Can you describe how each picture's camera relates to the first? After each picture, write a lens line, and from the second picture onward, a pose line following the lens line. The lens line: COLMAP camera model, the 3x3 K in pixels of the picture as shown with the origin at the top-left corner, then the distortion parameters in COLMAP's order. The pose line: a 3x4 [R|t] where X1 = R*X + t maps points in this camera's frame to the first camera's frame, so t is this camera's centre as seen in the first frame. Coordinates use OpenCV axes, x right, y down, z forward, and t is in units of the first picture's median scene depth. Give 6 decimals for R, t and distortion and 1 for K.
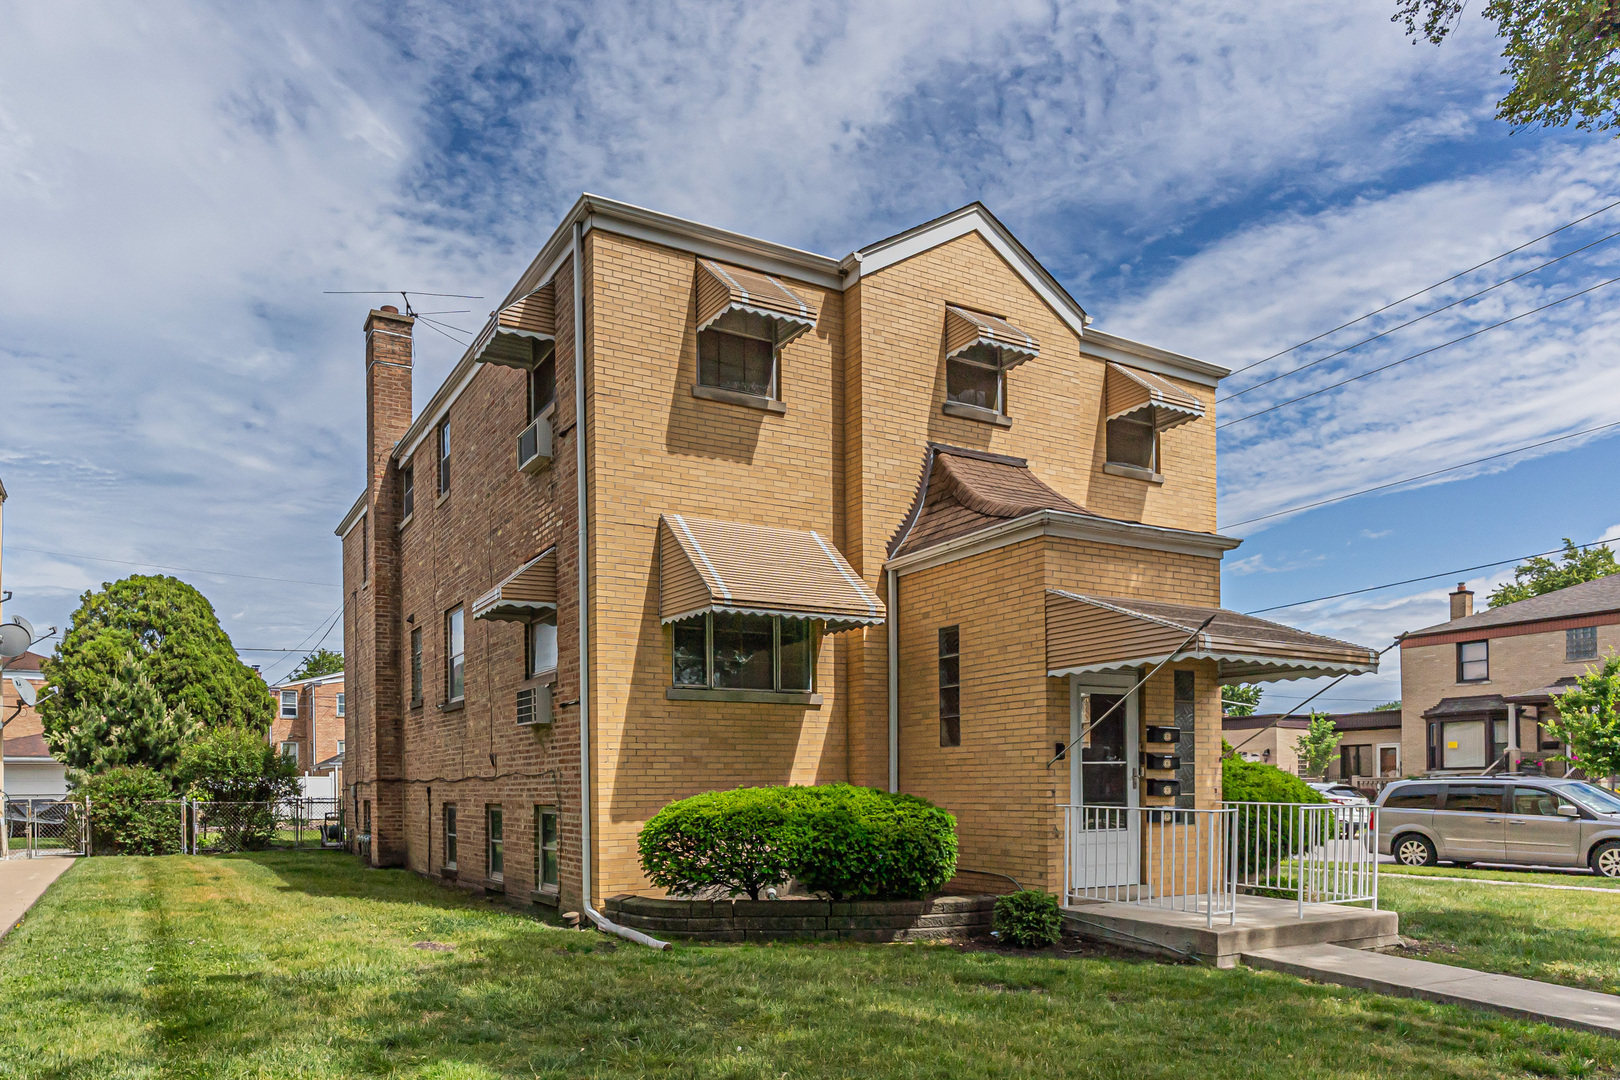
lens RADIAL K [[721.1, 0, 808.3], [0, 721.1, 552.1], [0, 0, 1]] dist [-0.003611, -0.000786]
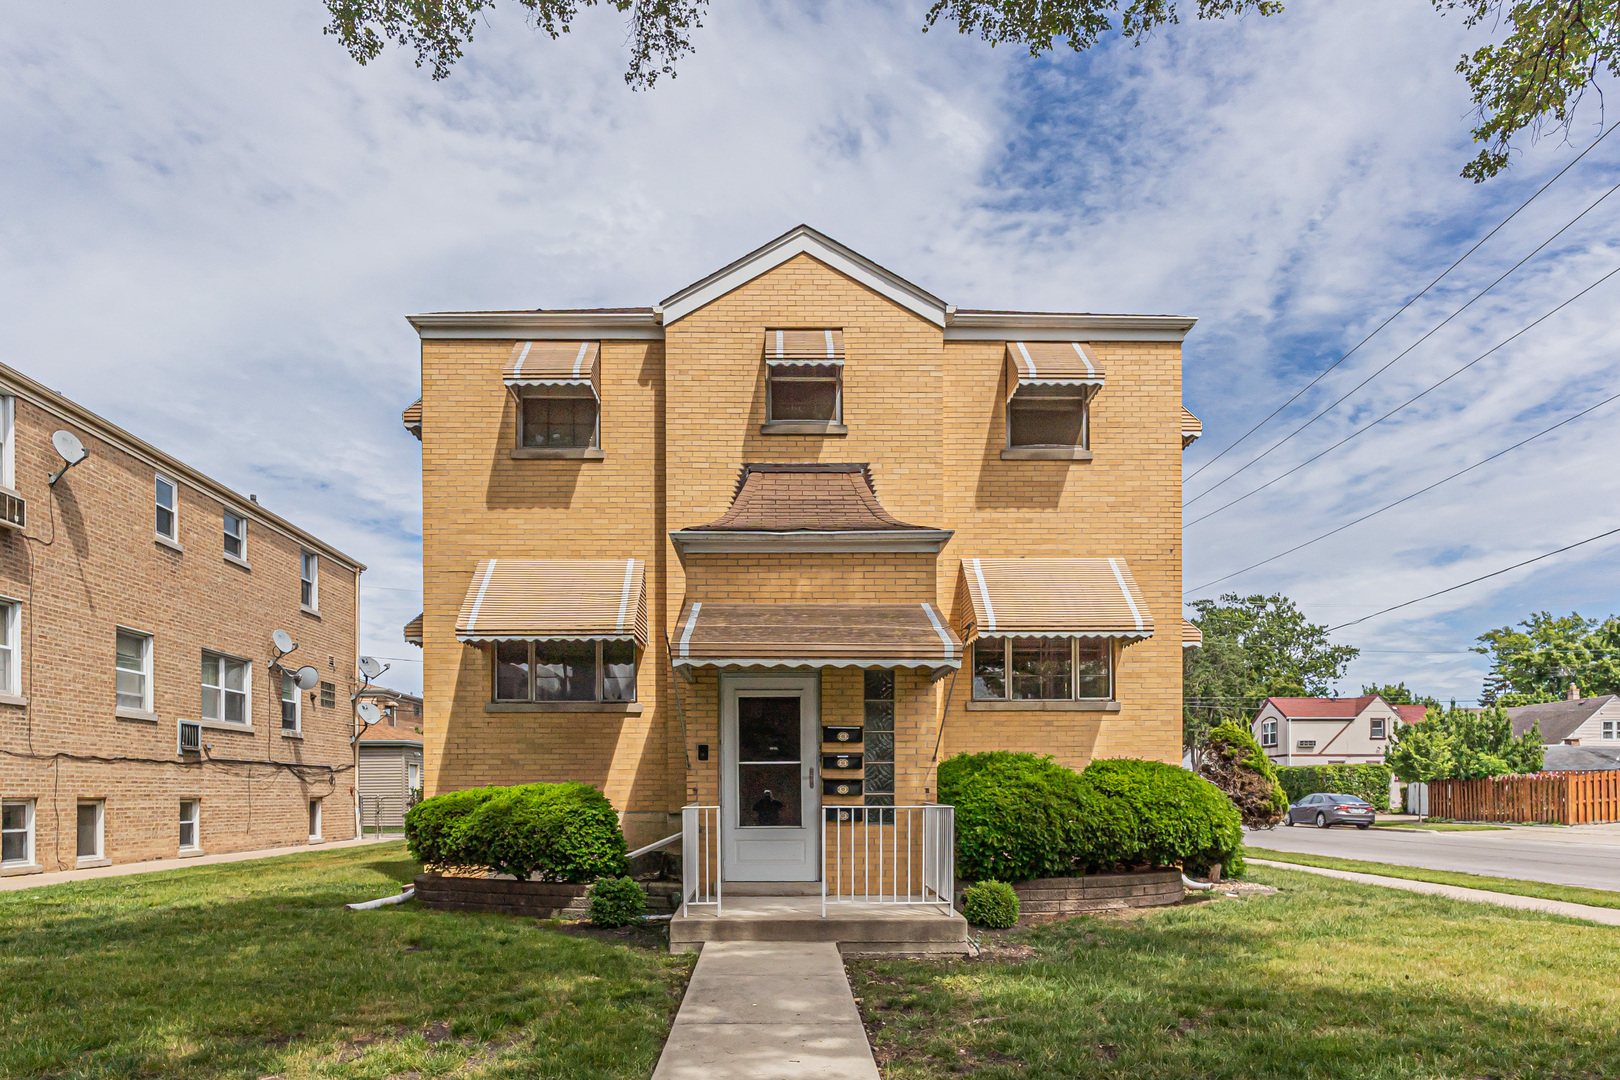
lens RADIAL K [[721.1, 0, 867.7], [0, 721.1, 543.0], [0, 0, 1]] dist [-0.003611, -0.000786]
pose [[0.946699, -0.100370, -0.306083, 0.748242], [0.096765, 0.994942, -0.026972, 0.013515], [0.307241, -0.004084, 0.951623, 0.038863]]
